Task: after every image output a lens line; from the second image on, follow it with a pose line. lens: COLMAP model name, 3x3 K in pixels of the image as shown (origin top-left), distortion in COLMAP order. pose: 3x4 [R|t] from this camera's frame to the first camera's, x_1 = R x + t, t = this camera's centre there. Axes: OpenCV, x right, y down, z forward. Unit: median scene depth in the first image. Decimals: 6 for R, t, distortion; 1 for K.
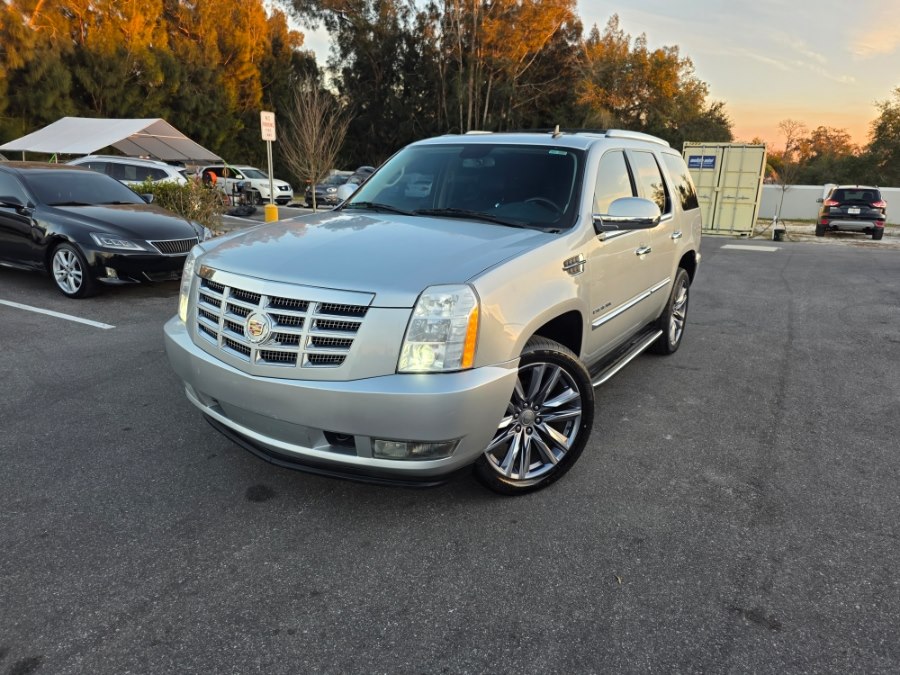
lens RADIAL K [[609.3, 0, 455.9], [0, 609.3, 341.6], [0, 0, 1]] dist [0.028121, -0.012042]
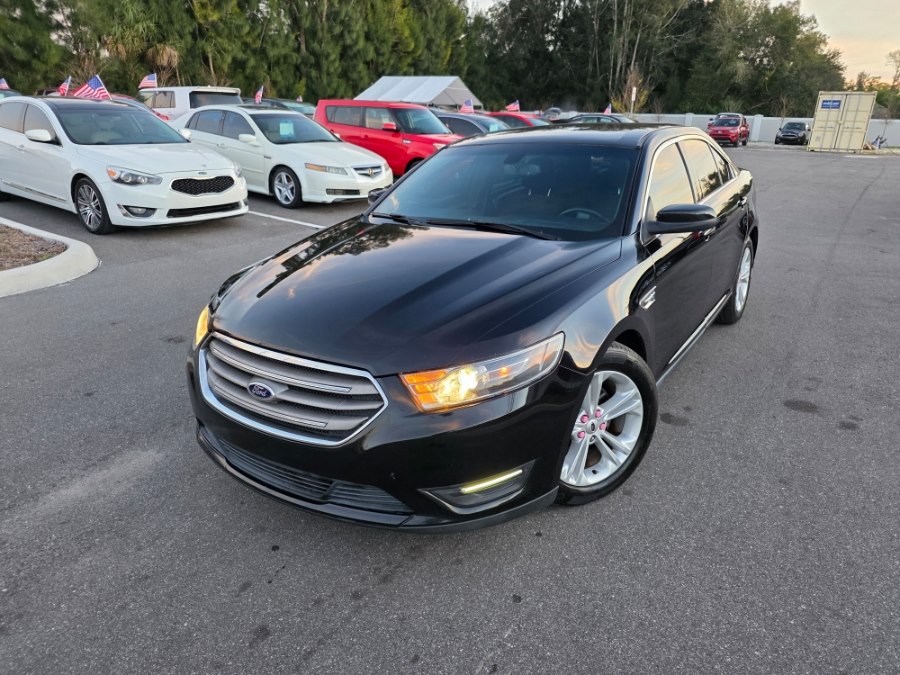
lens RADIAL K [[603.6, 0, 456.0], [0, 603.6, 338.6], [0, 0, 1]] dist [0.038564, -0.024688]
pose [[0.994023, 0.030109, -0.104939, -0.165445], [-0.020635, 0.995708, 0.090220, 0.081006], [0.107205, -0.087515, 0.990378, -0.314192]]
